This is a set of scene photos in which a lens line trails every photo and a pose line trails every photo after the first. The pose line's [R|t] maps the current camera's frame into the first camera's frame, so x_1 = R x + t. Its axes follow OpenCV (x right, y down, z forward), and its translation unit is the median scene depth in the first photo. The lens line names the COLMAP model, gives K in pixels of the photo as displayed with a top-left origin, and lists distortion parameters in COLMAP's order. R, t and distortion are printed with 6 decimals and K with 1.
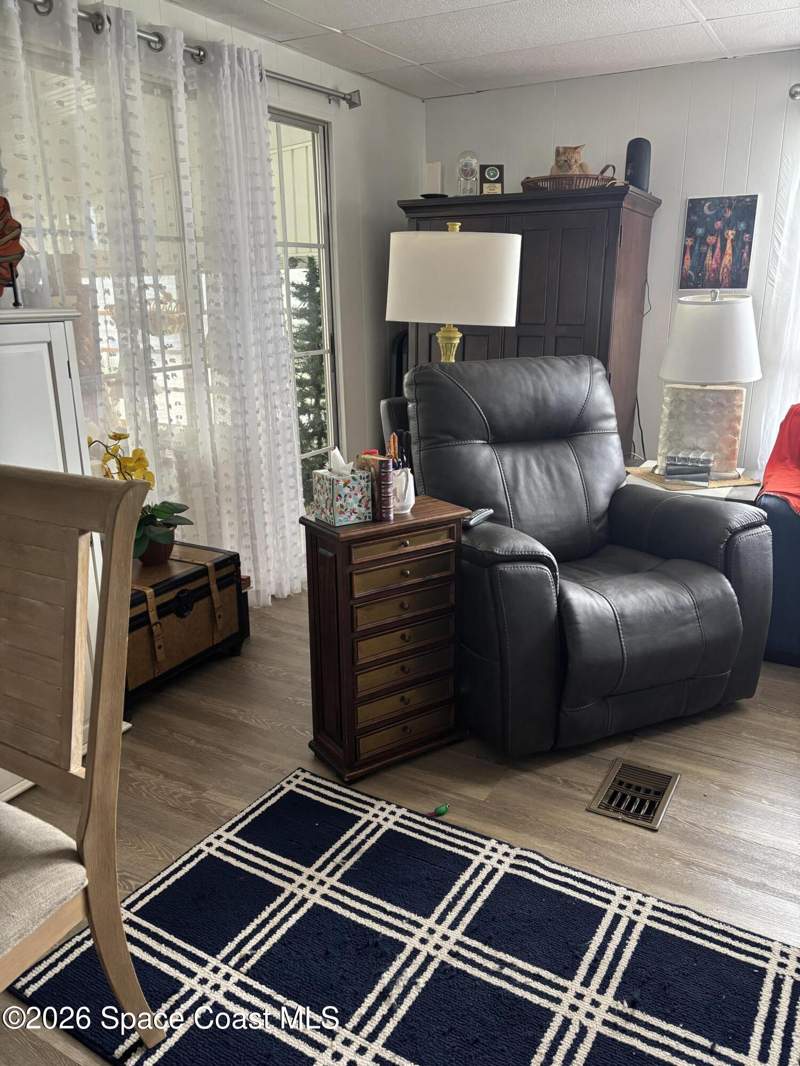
lens RADIAL K [[809.3, 0, 400.0], [0, 809.3, 533.0], [0, 0, 1]] dist [-0.003731, -0.062894]
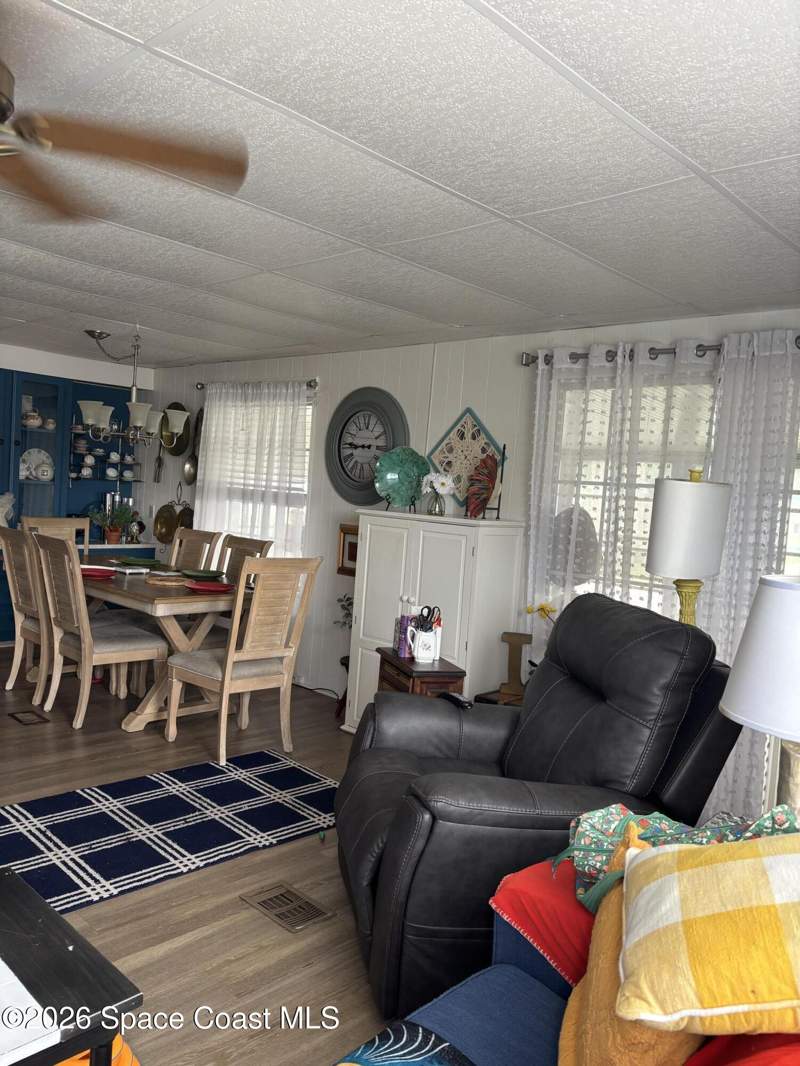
lens RADIAL K [[815.4, 0, 400.0], [0, 815.4, 533.0], [0, 0, 1]] dist [0.089045, -0.146230]
pose [[-0.228420, 0.045764, -0.972487, 1.497894], [-0.339610, 0.932404, 0.123646, -0.439175], [0.912409, 0.358509, -0.197438, 1.231647]]
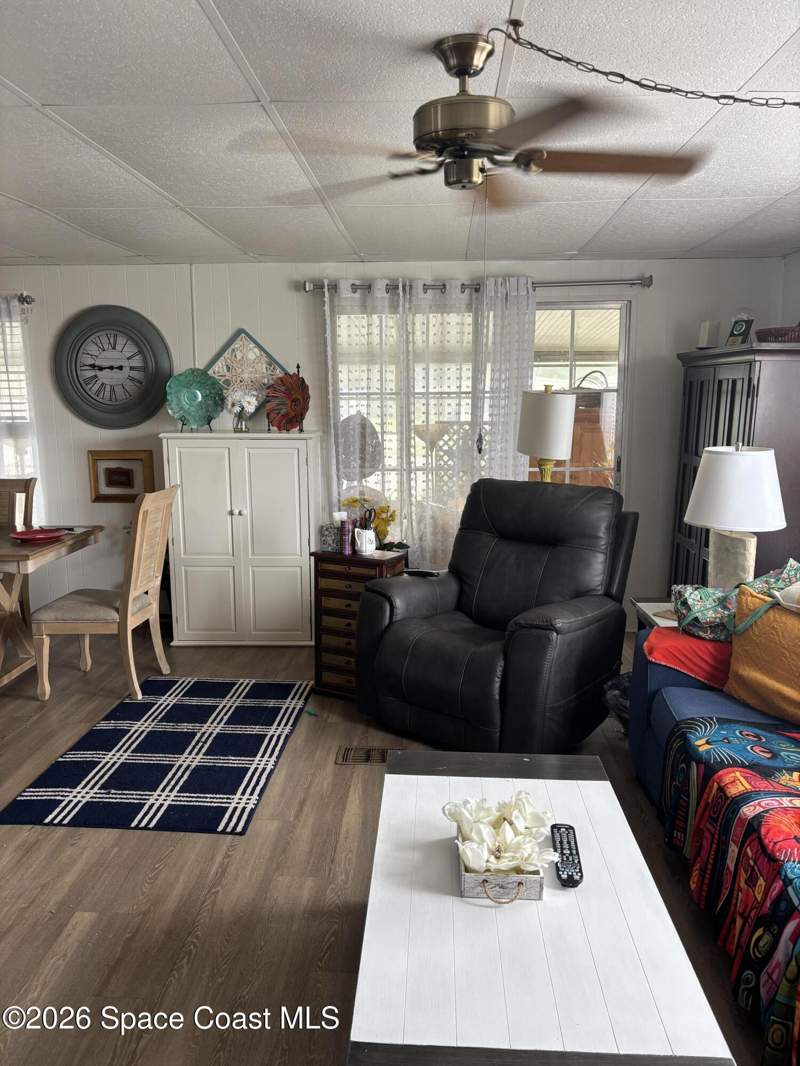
lens RADIAL K [[815.4, 0, 400.0], [0, 815.4, 533.0], [0, 0, 1]] dist [0.089045, -0.146230]
pose [[0.472598, 0.154767, -0.867582, 1.677604], [-0.248050, 0.968019, 0.037564, -0.173852], [0.845649, 0.197451, 0.495874, 0.170643]]
